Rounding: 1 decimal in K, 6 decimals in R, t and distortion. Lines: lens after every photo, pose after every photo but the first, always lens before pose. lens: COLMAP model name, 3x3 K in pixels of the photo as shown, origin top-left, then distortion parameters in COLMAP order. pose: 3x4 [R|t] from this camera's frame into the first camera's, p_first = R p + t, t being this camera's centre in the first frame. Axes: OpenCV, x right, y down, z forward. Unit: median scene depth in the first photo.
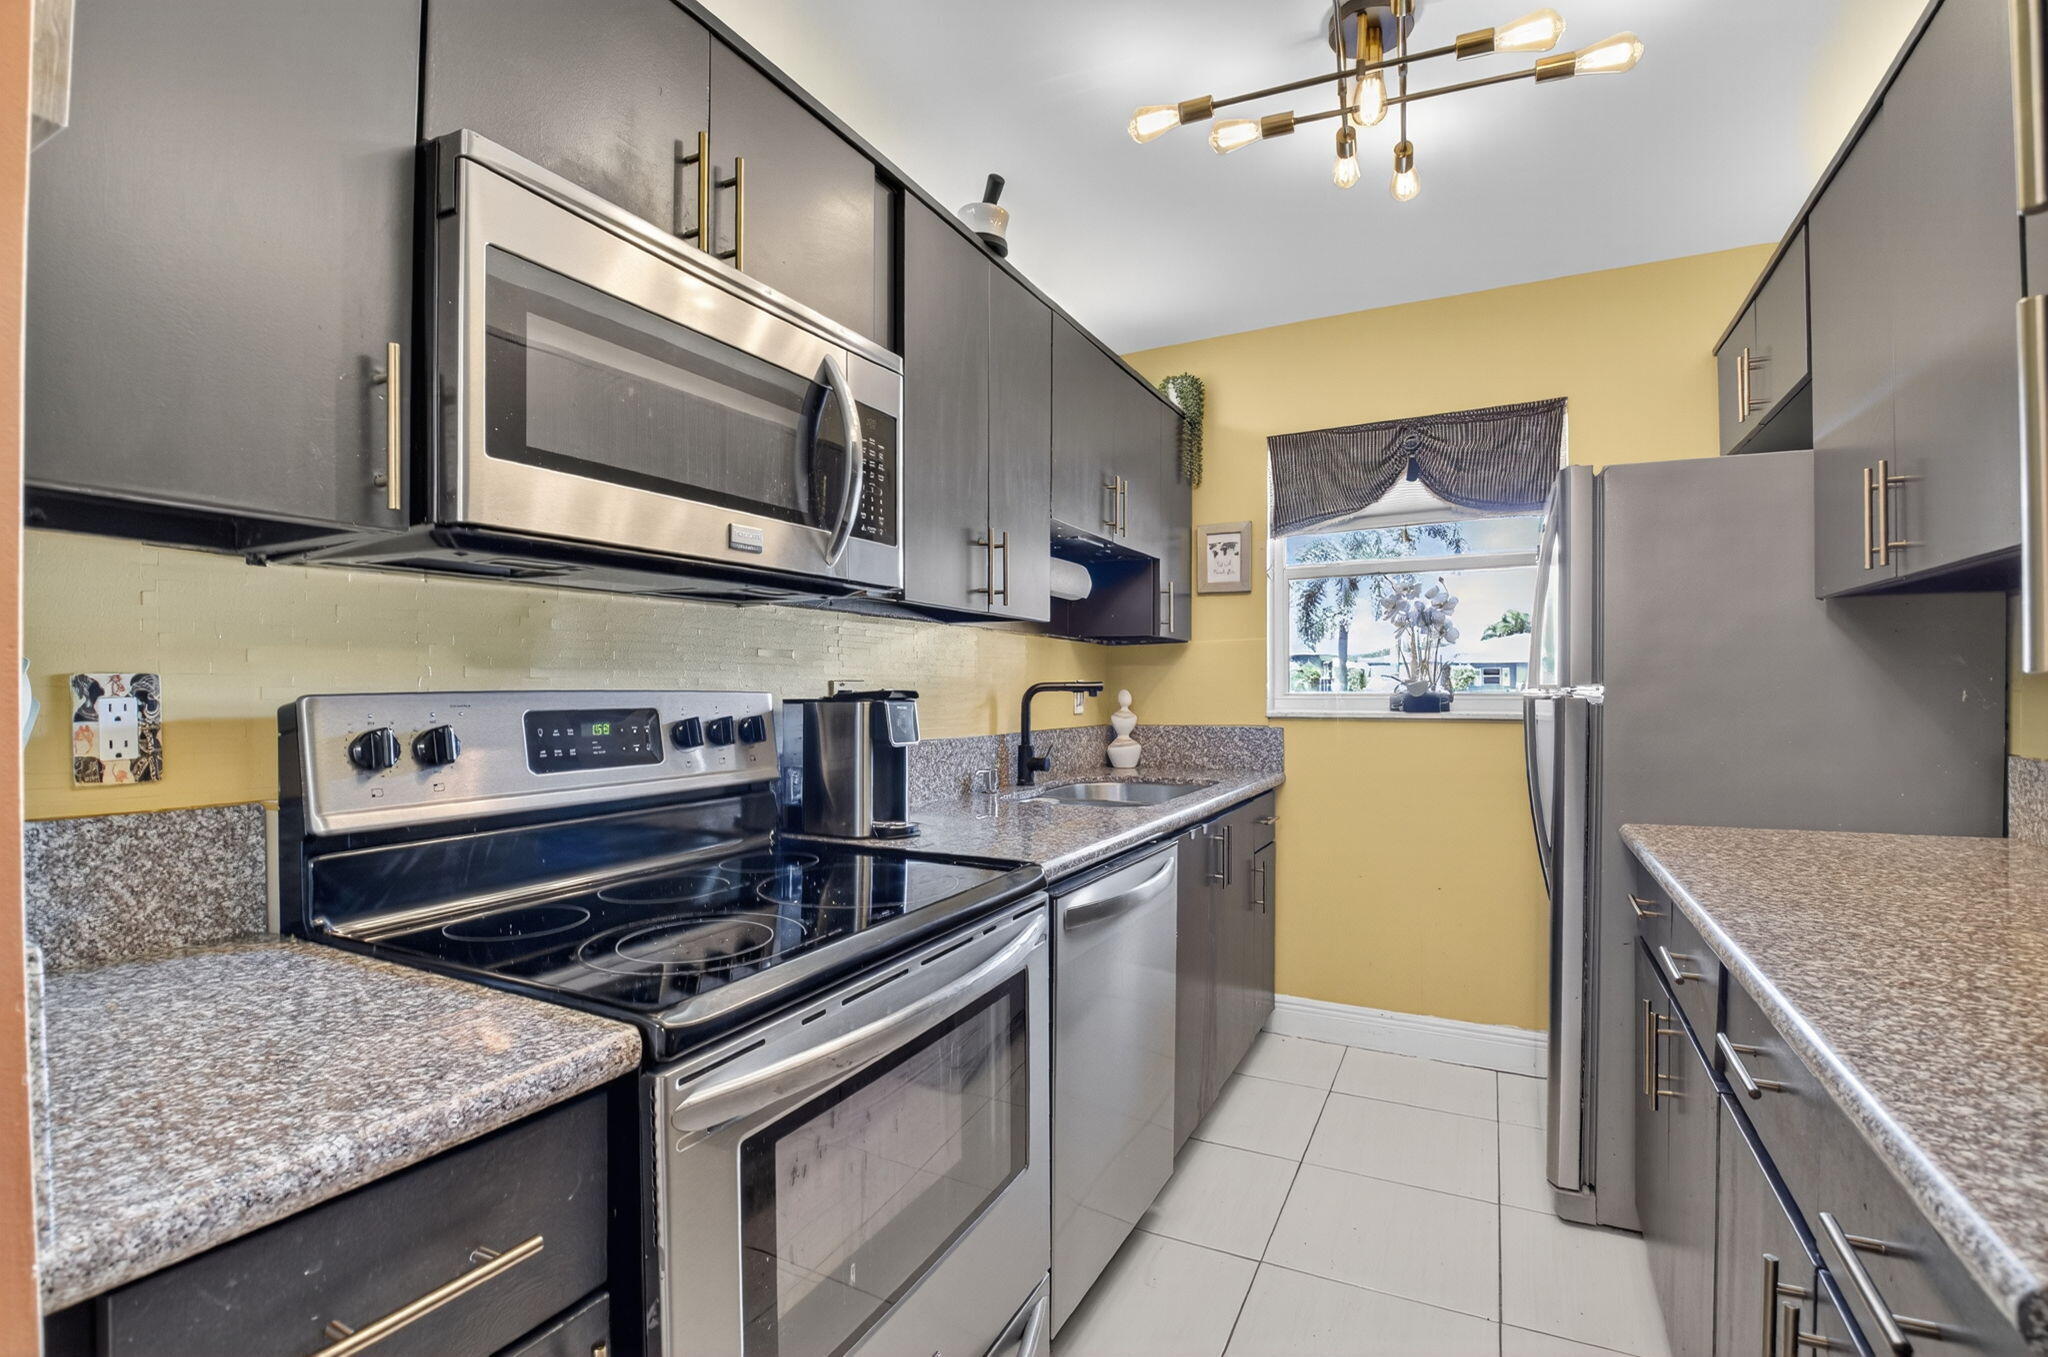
lens RADIAL K [[908.3, 0, 1033.6], [0, 908.3, 685.9], [0, 0, 1]] dist [-0.002900, -0.008403]
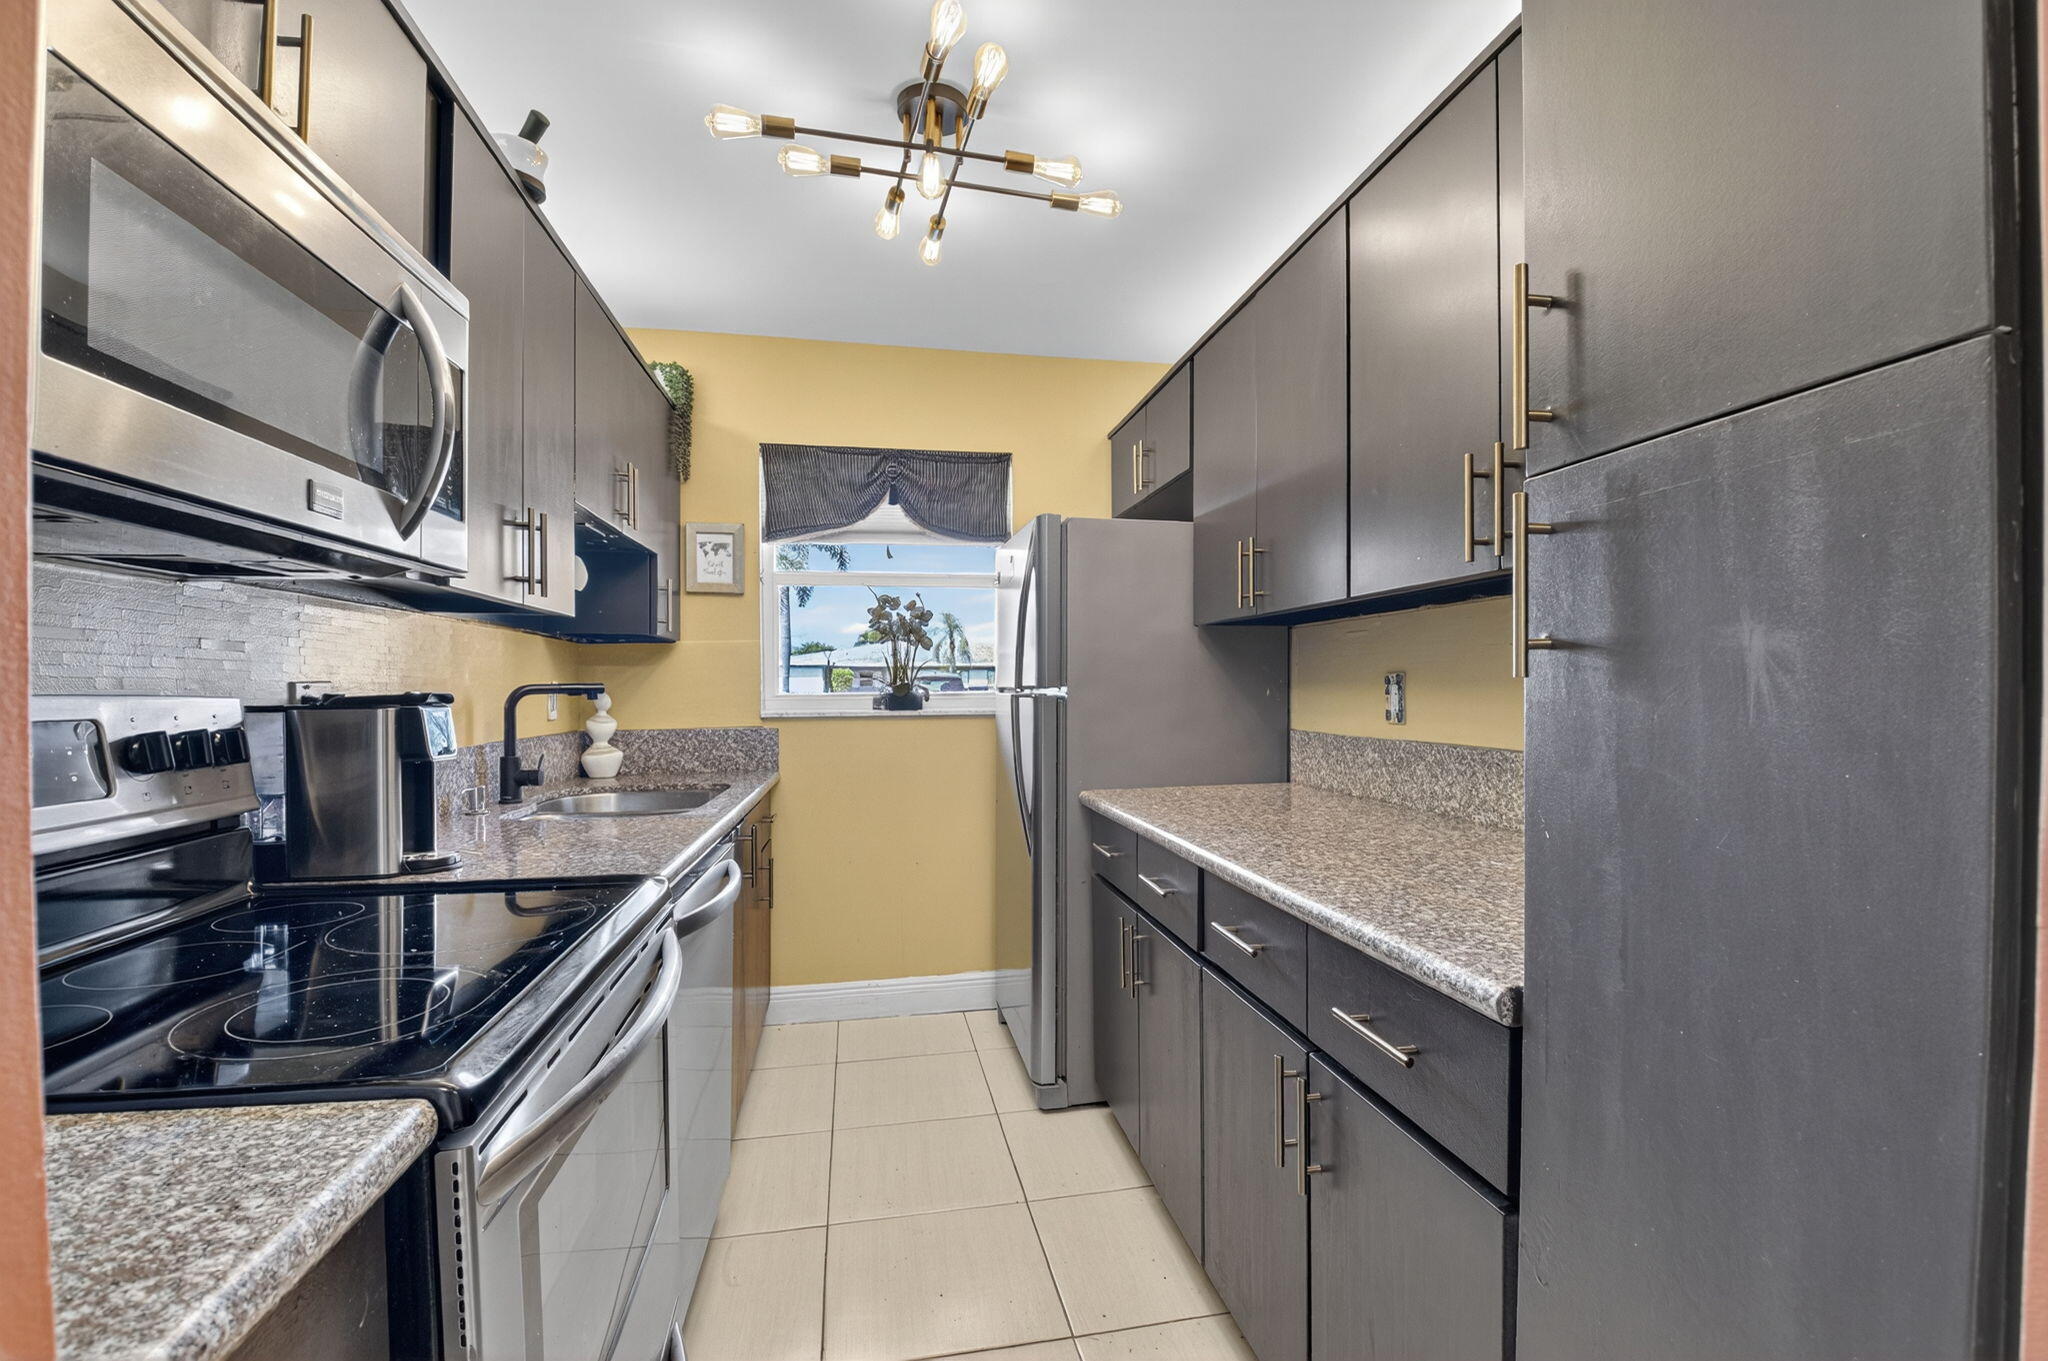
lens RADIAL K [[908.3, 0, 1030.4], [0, 908.3, 694.9], [0, 0, 1]] dist [-0.002900, -0.008403]
pose [[0.797154, -0.007453, 0.603730, -0.199634], [0.003221, 0.999962, 0.008091, 0.001207], [-0.603768, -0.004505, 0.797147, 0.004544]]
